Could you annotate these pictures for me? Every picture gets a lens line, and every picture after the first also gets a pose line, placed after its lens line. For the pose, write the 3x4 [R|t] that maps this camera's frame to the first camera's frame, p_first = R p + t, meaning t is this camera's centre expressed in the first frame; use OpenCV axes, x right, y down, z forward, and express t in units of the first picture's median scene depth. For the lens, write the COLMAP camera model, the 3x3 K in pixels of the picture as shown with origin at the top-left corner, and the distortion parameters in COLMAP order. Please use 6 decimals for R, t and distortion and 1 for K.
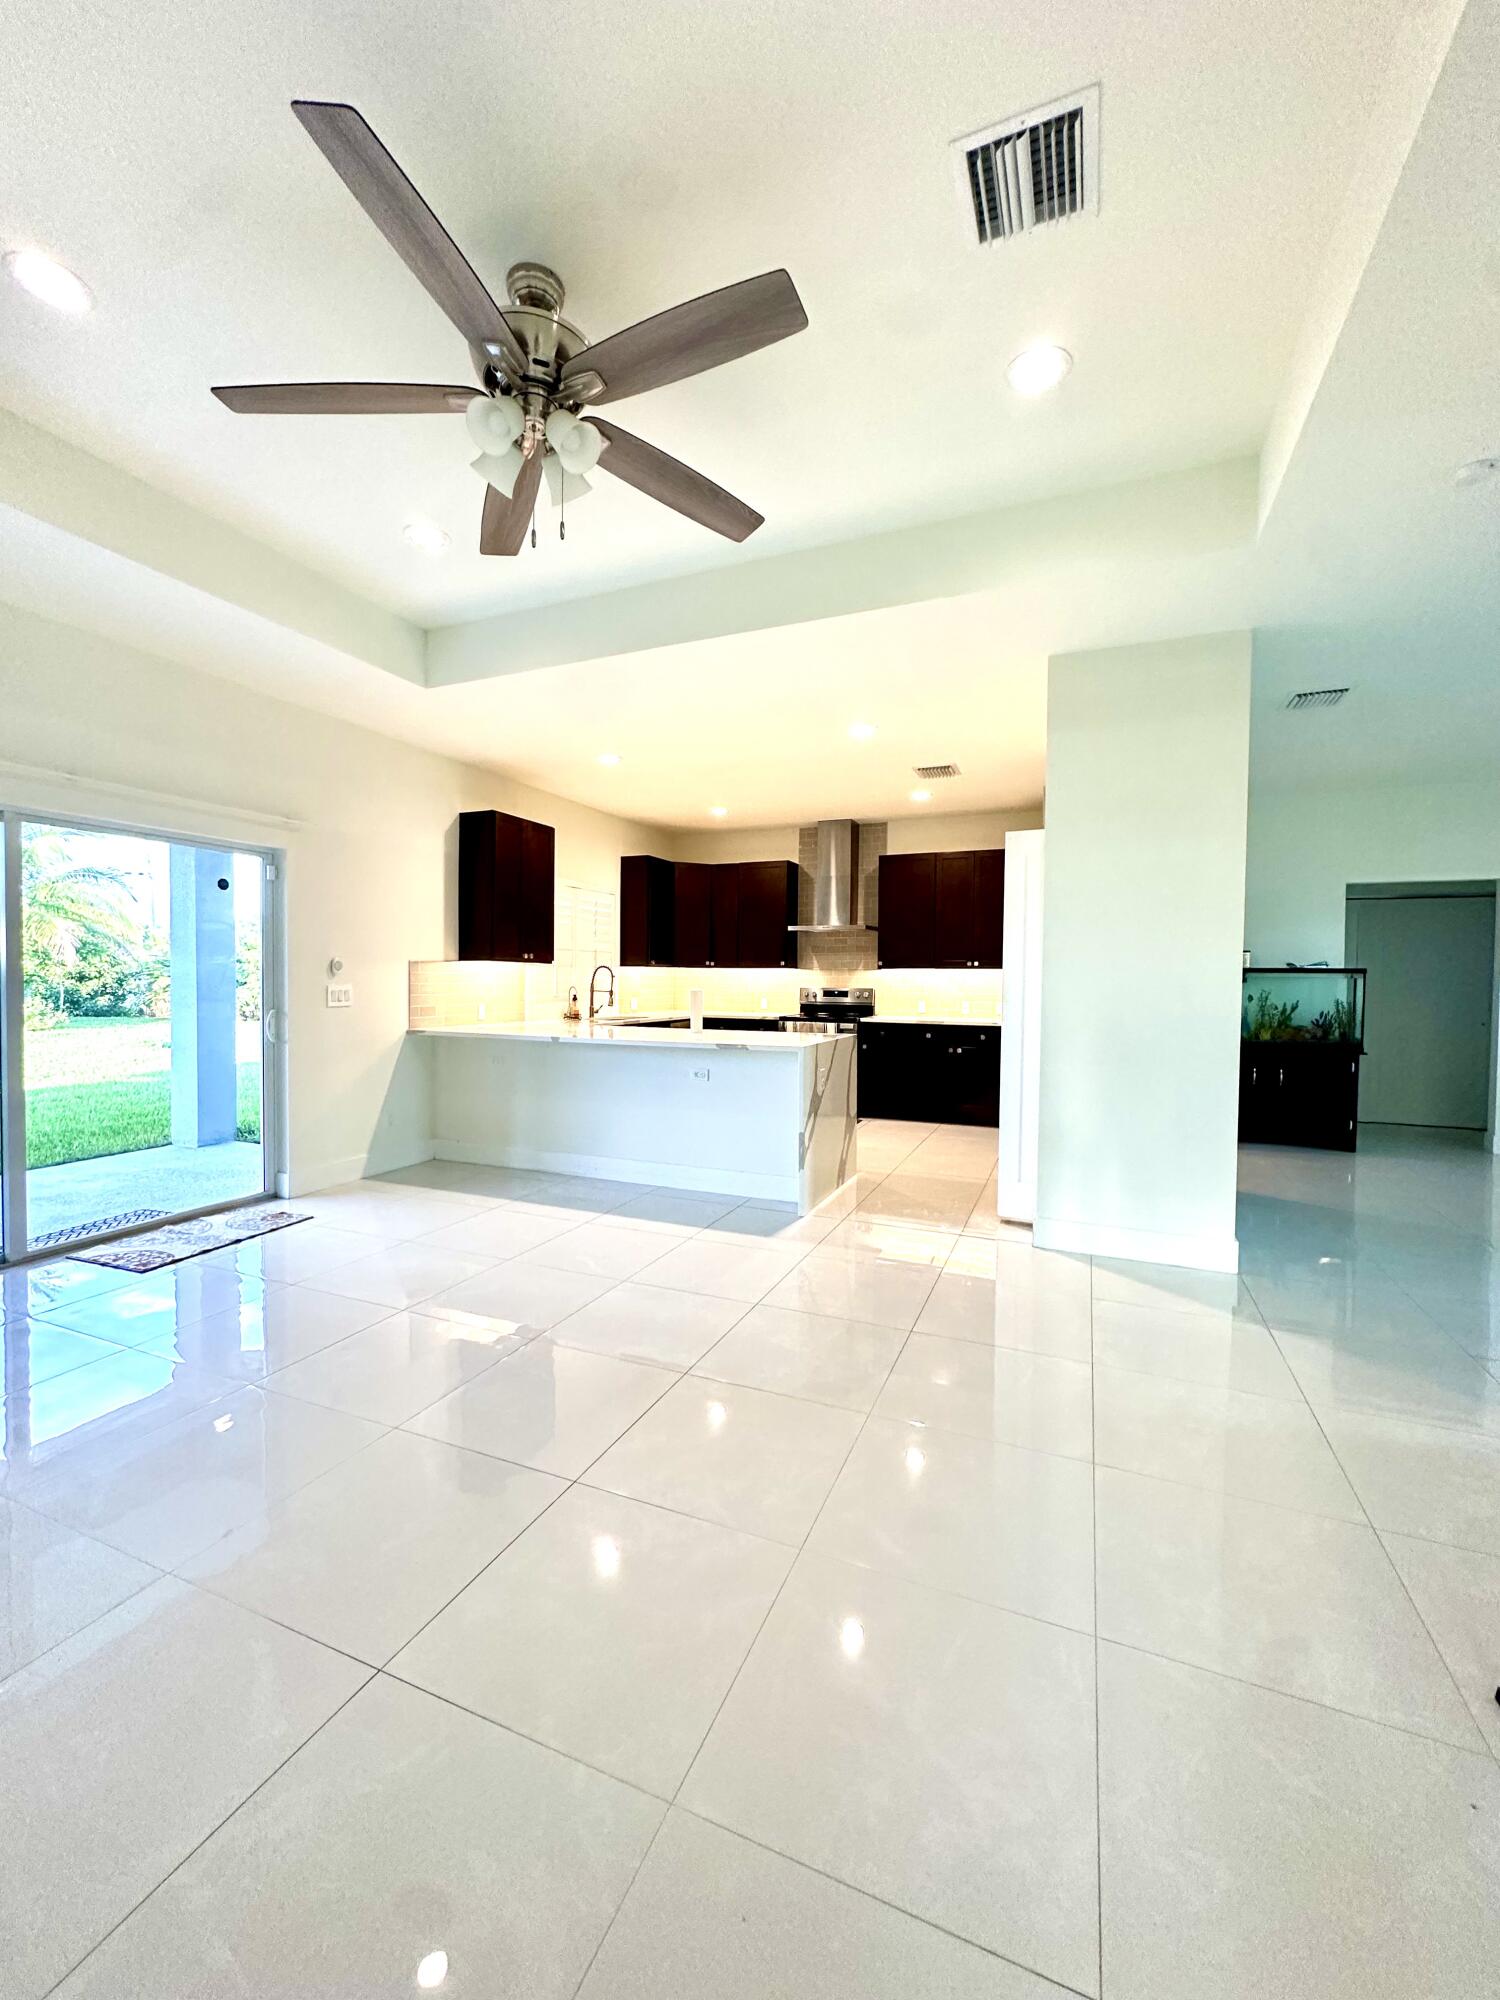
lens RADIAL K [[801.9, 0, 753.3], [0, 801.9, 1005.5], [0, 0, 1]] dist [0.003027, 0.000173]
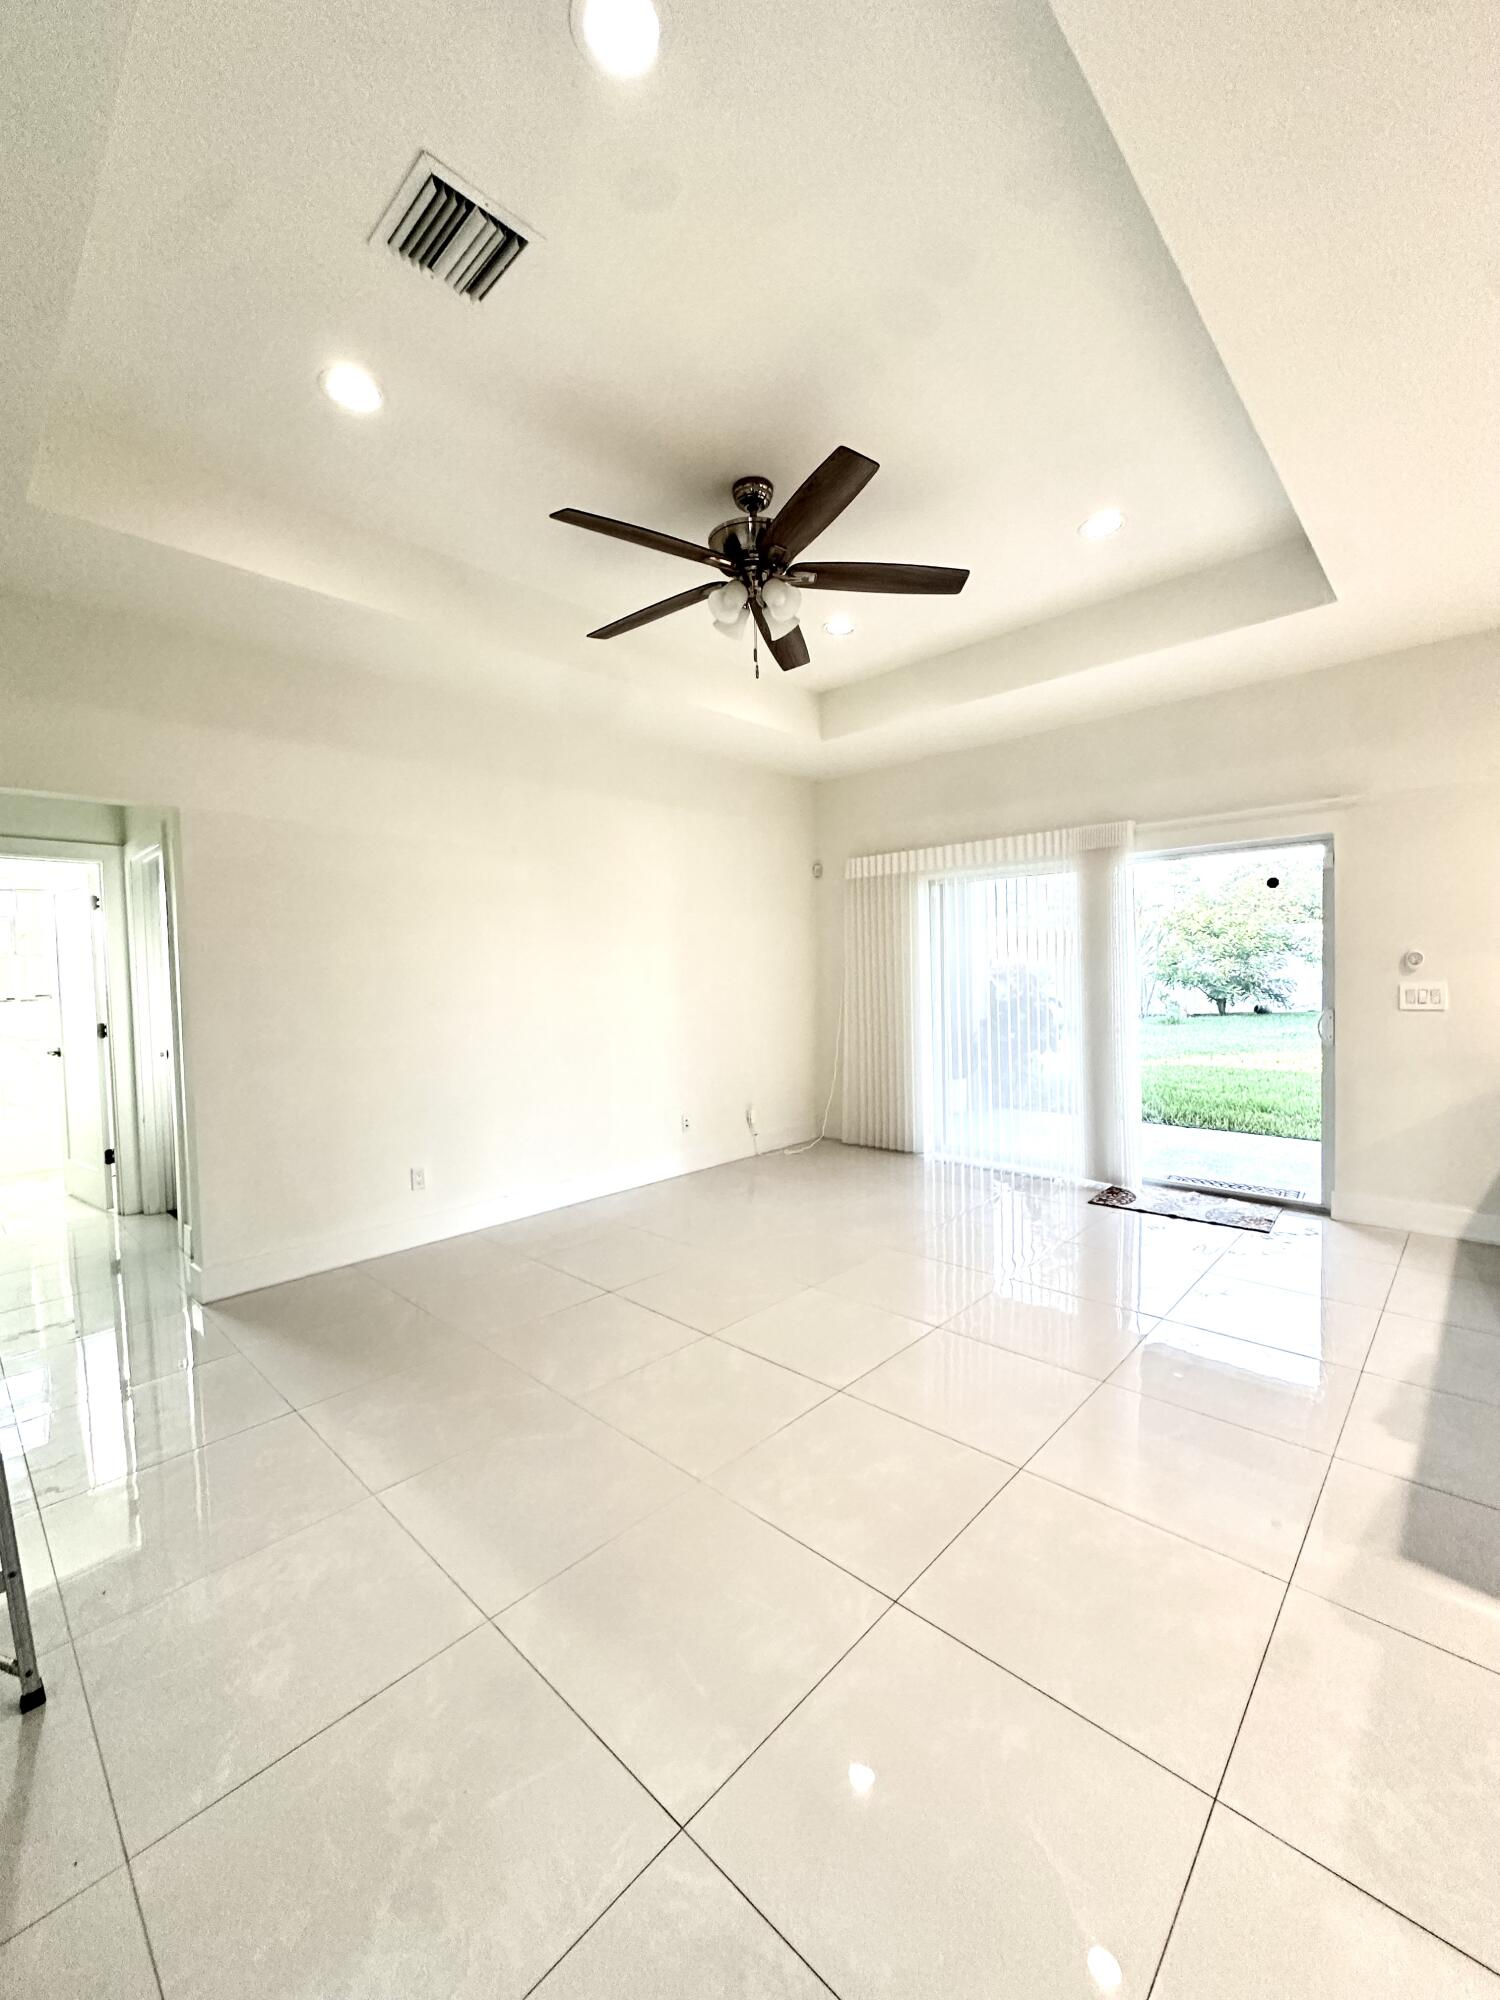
lens RADIAL K [[801.9, 0, 747.9], [0, 801.9, 1002.1], [0, 0, 1]] dist [0.003027, 0.000173]
pose [[-0.347313, 0.039872, -0.936901, 0.418073], [-0.012361, 0.998814, 0.047089, -0.032679], [0.937668, 0.027935, -0.346408, 0.591953]]
